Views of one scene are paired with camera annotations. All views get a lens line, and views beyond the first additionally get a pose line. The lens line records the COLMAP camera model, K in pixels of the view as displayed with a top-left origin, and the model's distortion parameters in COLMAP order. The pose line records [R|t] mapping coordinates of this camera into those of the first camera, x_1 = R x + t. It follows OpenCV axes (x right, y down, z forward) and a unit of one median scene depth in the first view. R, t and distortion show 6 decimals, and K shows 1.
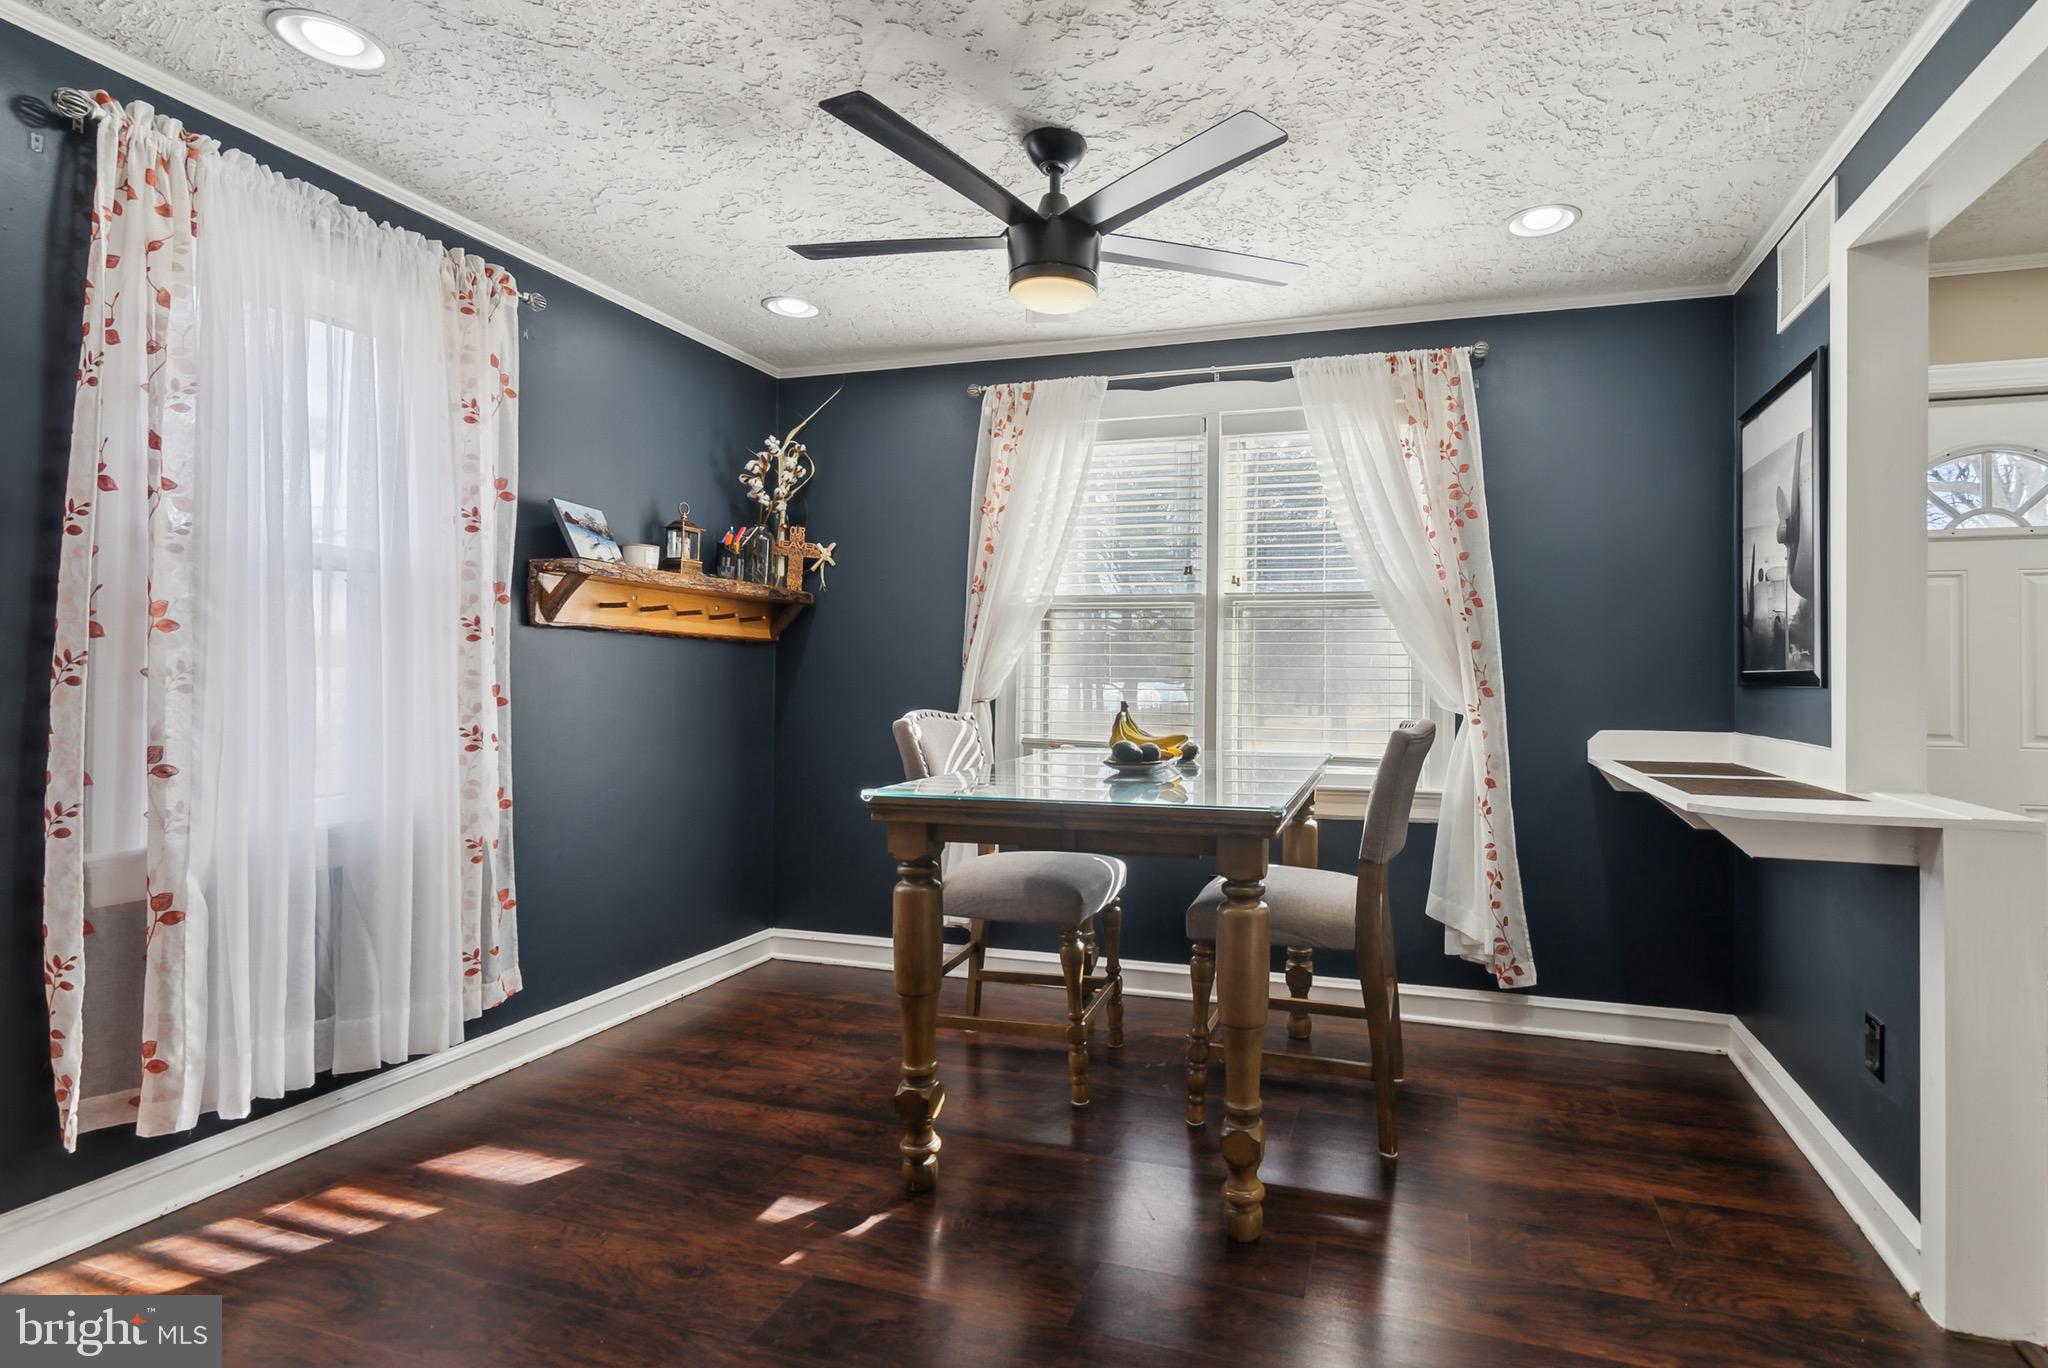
lens RADIAL K [[991.1, 0, 1117.8], [0, 991.1, 652.4], [0, 0, 1]] dist [0.000898, 0.002440]
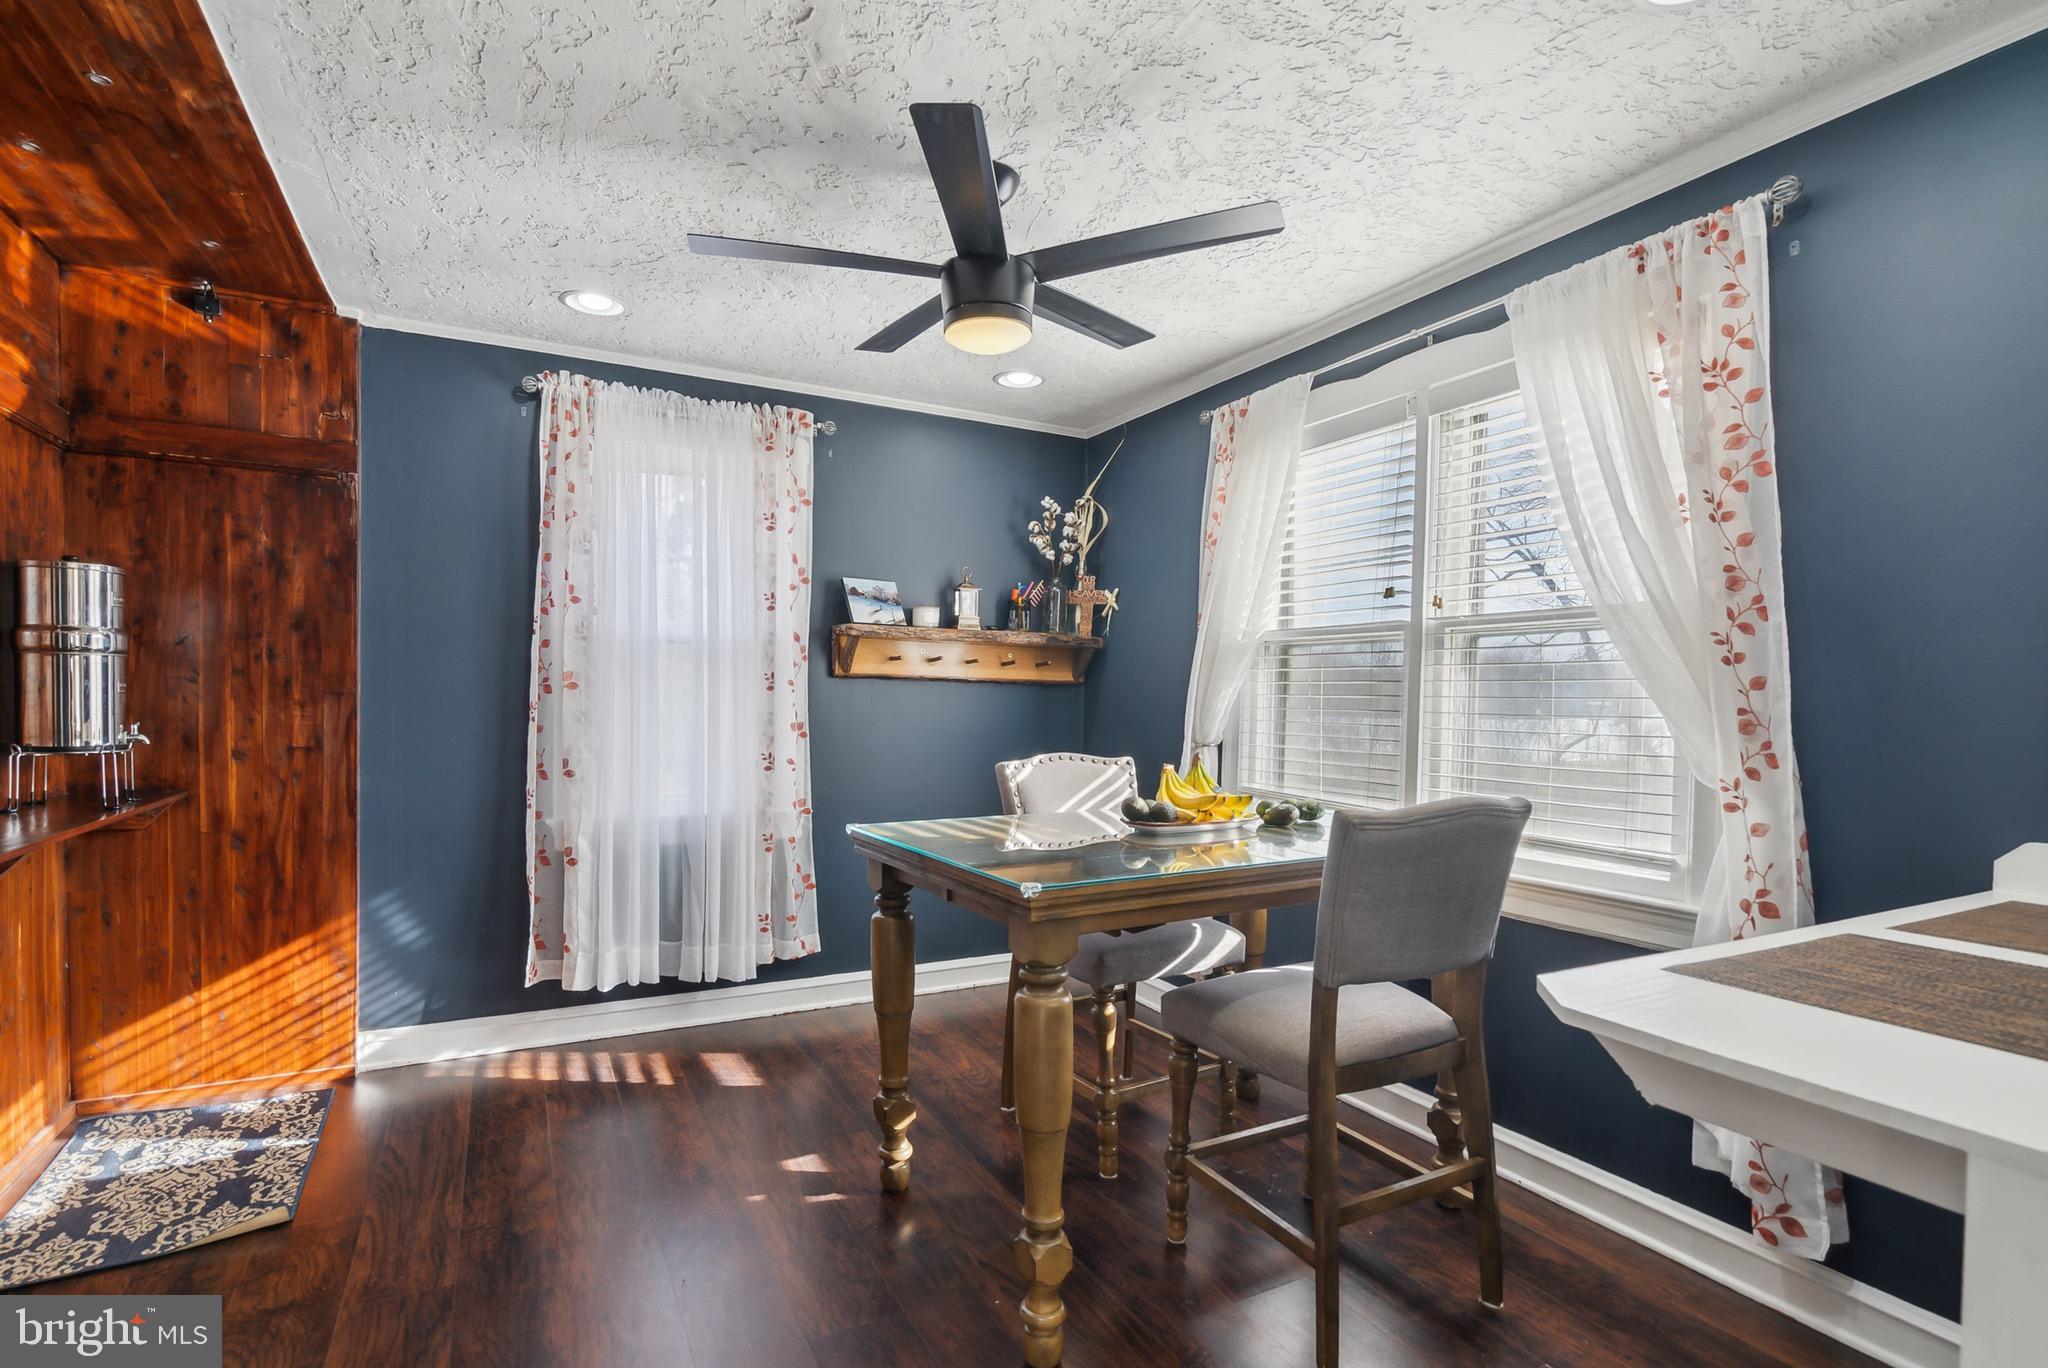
lens RADIAL K [[991.1, 0, 1040.5], [0, 991.1, 707.9], [0, 0, 1]] dist [0.000898, 0.002440]
pose [[0.703187, 0.007447, -0.710966, 0.496141], [0.012362, 0.999666, 0.022698, -0.011652], [0.710898, -0.024750, 0.702860, 0.255218]]
